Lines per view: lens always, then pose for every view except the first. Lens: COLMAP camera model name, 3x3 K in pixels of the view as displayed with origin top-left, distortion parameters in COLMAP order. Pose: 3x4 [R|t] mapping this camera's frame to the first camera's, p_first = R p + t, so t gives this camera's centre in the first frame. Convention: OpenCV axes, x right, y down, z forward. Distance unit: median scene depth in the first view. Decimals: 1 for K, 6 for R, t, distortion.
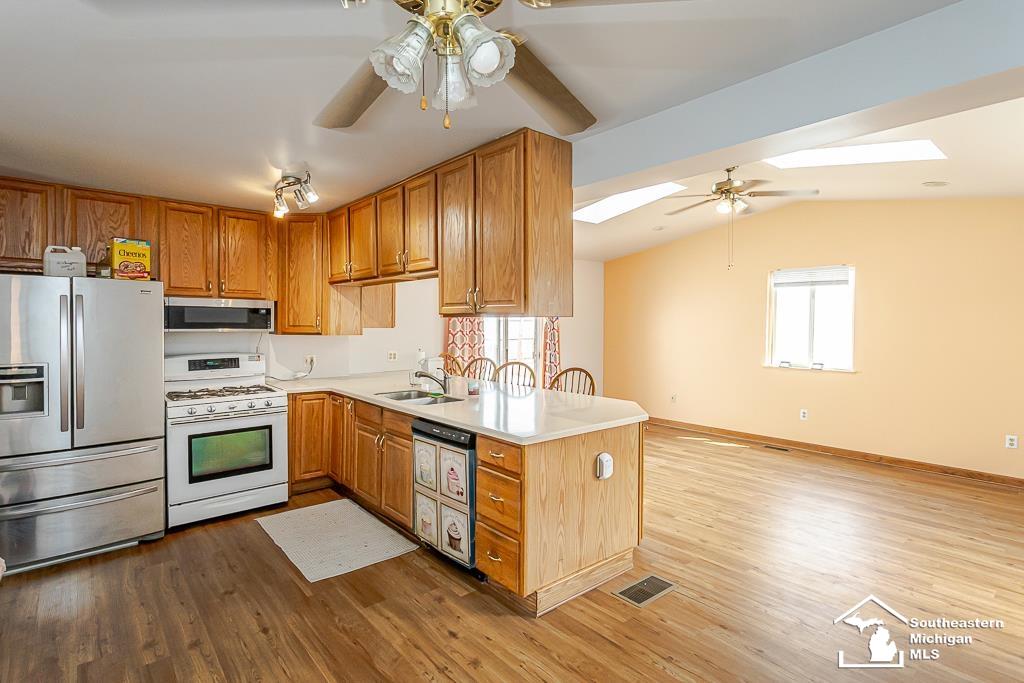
lens RADIAL K [[501.6, 0, 502.9], [0, 501.6, 330.6], [0, 0, 1]] dist [0.001802, 0.000119]
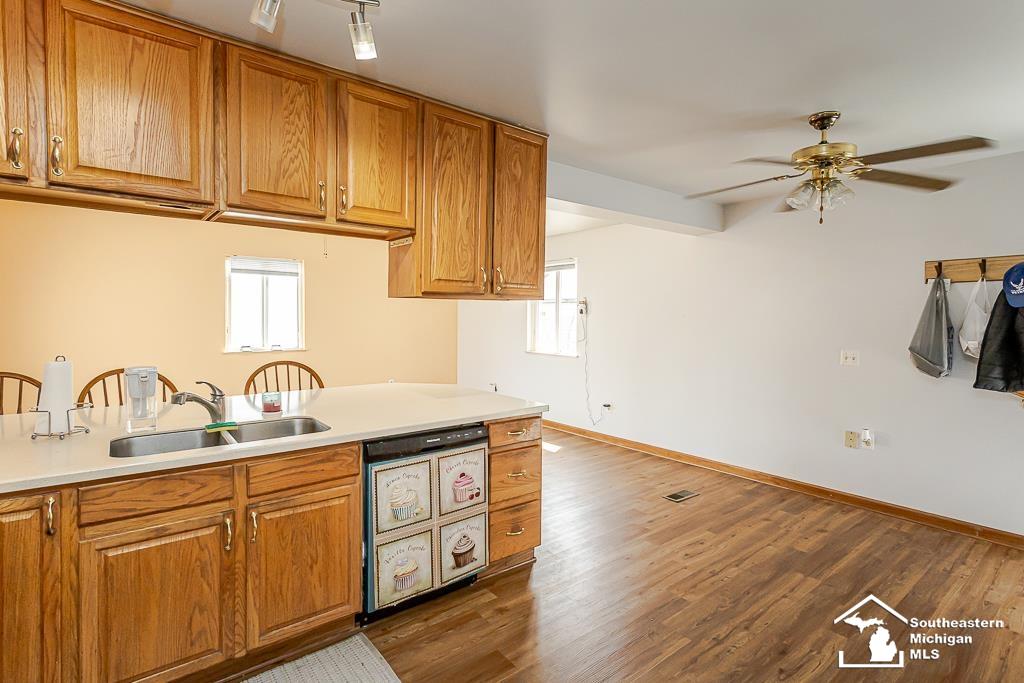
lens RADIAL K [[502.3, 0, 513.1], [0, 502.3, 327.6], [0, 0, 1]] dist [0.000246, 0.000620]
pose [[0.033447, -0.026192, 0.999097, -0.767390], [0.007944, 0.999632, 0.025940, 0.003346], [-0.999409, 0.007069, 0.033643, 0.715542]]
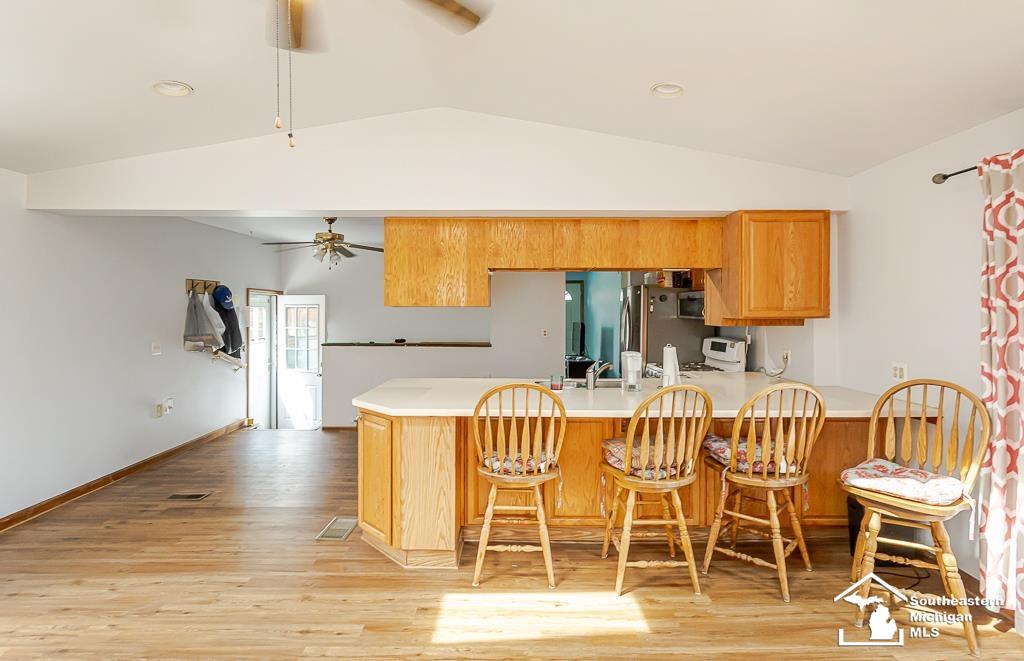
lens RADIAL K [[512.7, 0, 516.6], [0, 512.7, 310.9], [0, 0, 1]] dist [0.000840, 0.001697]
pose [[-0.635915, -0.003040, -0.771753, 0.769399], [-0.013344, 0.999886, 0.007056, -0.022177], [0.771644, 0.014786, -0.635883, 1.669484]]
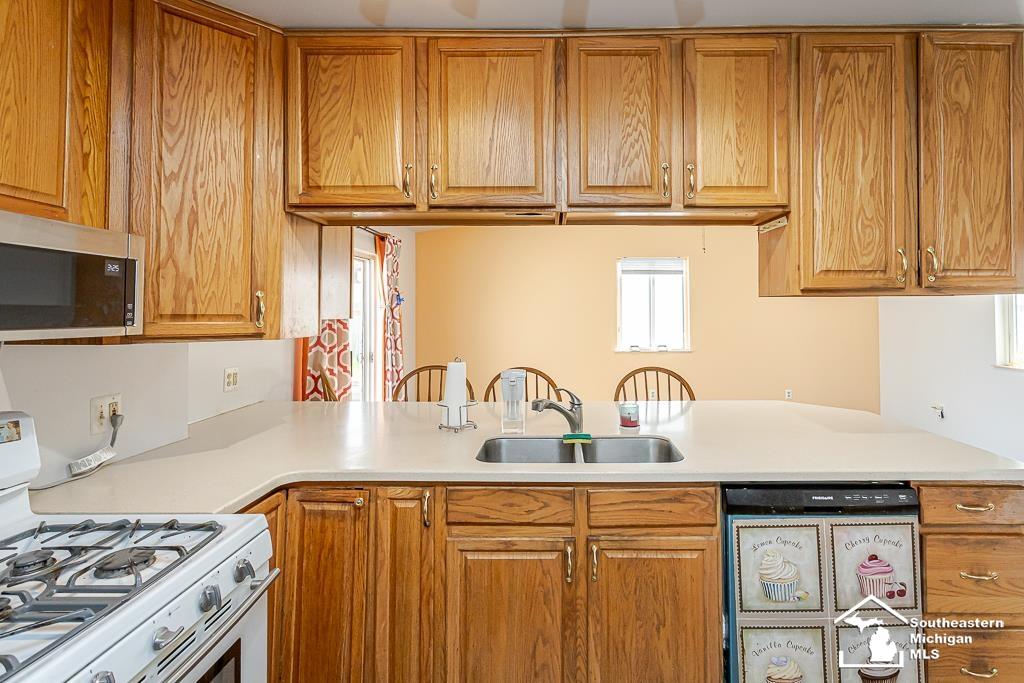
lens RADIAL K [[529.8, 0, 552.0], [0, 529.8, 298.5], [0, 0, 1]] dist [0.003975, 0.001616]
pose [[0.645353, 0.013498, 0.763766, -0.655689], [0.017832, 0.999305, -0.032728, -0.005902], [-0.763677, 0.034740, 0.644663, 0.711217]]
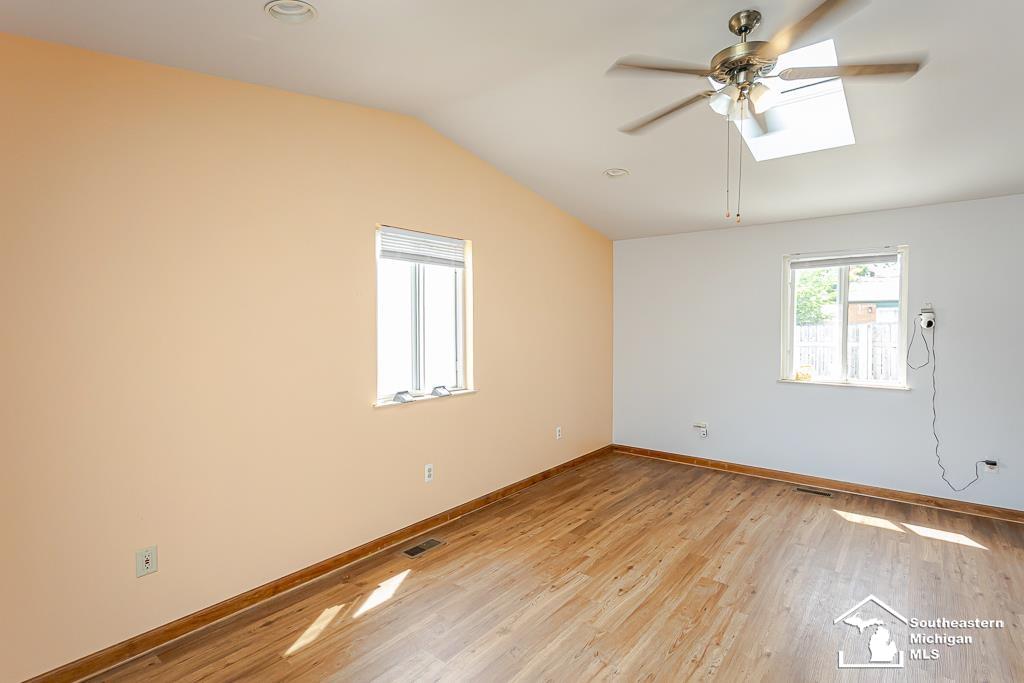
lens RADIAL K [[502.2, 0, 512.0], [0, 502.2, 341.5], [0, 0, 1]] dist [0.013490, 0.000250]
pose [[-0.197677, -0.036464, 0.979589, -0.027695], [0.015252, 0.999073, 0.040267, -0.025578], [-0.980149, 0.022901, -0.196937, 1.684168]]
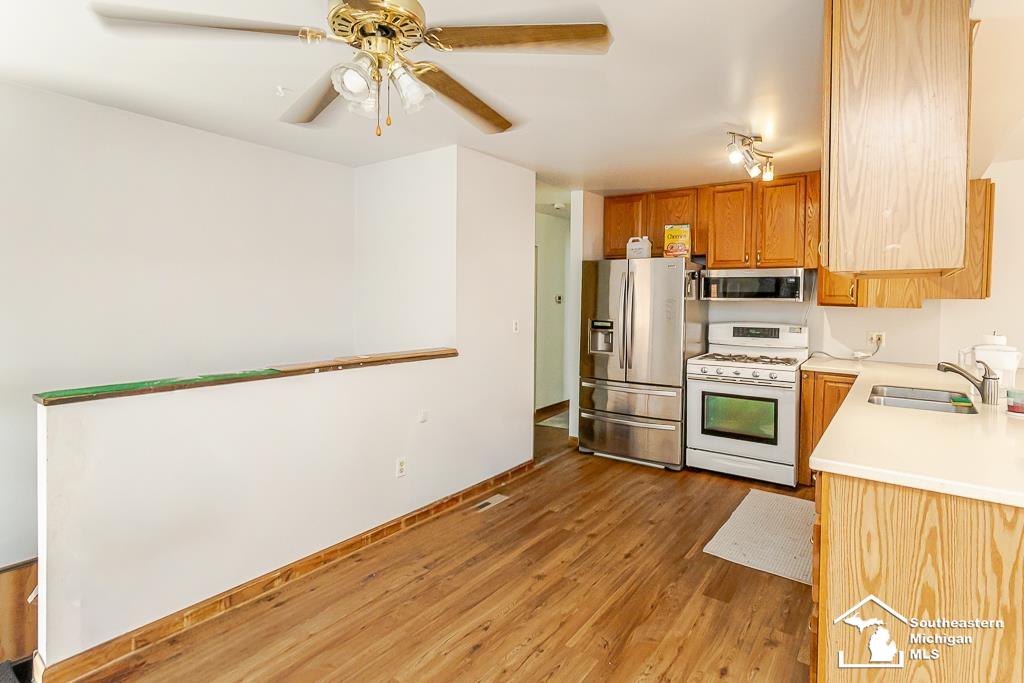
lens RADIAL K [[516.4, 0, 513.8], [0, 516.4, 309.8], [0, 0, 1]] dist [0.002957, 0.000748]
pose [[0.232291, 0.024678, -0.972333, 0.413684], [-0.021678, 0.999561, 0.020190, 0.011026], [0.972405, 0.016388, 0.232724, 0.317313]]
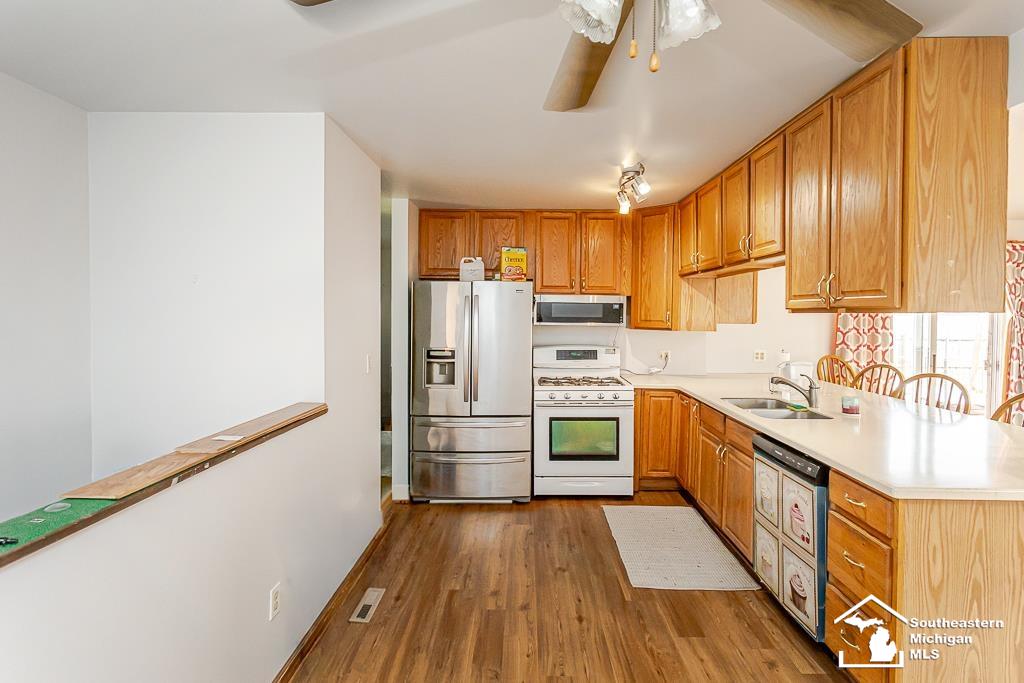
lens RADIAL K [[512.9, 0, 522.6], [0, 512.9, 324.1], [0, 0, 1]] dist [0.002908, 0.001061]
pose [[0.759451, 0.014041, -0.650413, 0.075423], [-0.013668, 0.999891, 0.005625, -0.006318], [0.650421, 0.004618, 0.759560, 0.085799]]
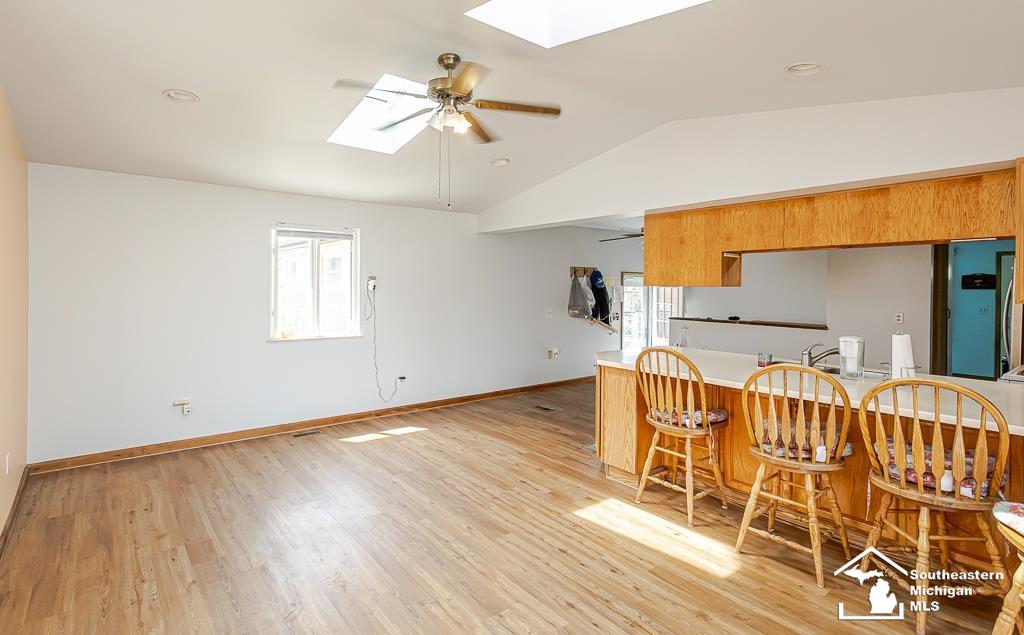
lens RADIAL K [[504.2, 0, 513.1], [0, 504.2, 290.7], [0, 0, 1]] dist [-0.000182, 0.000368]
pose [[-0.999848, -0.011173, 0.013411, 0.438943], [-0.010900, 0.999736, 0.020248, -0.032117], [-0.013633, 0.020099, -0.999705, 2.123030]]
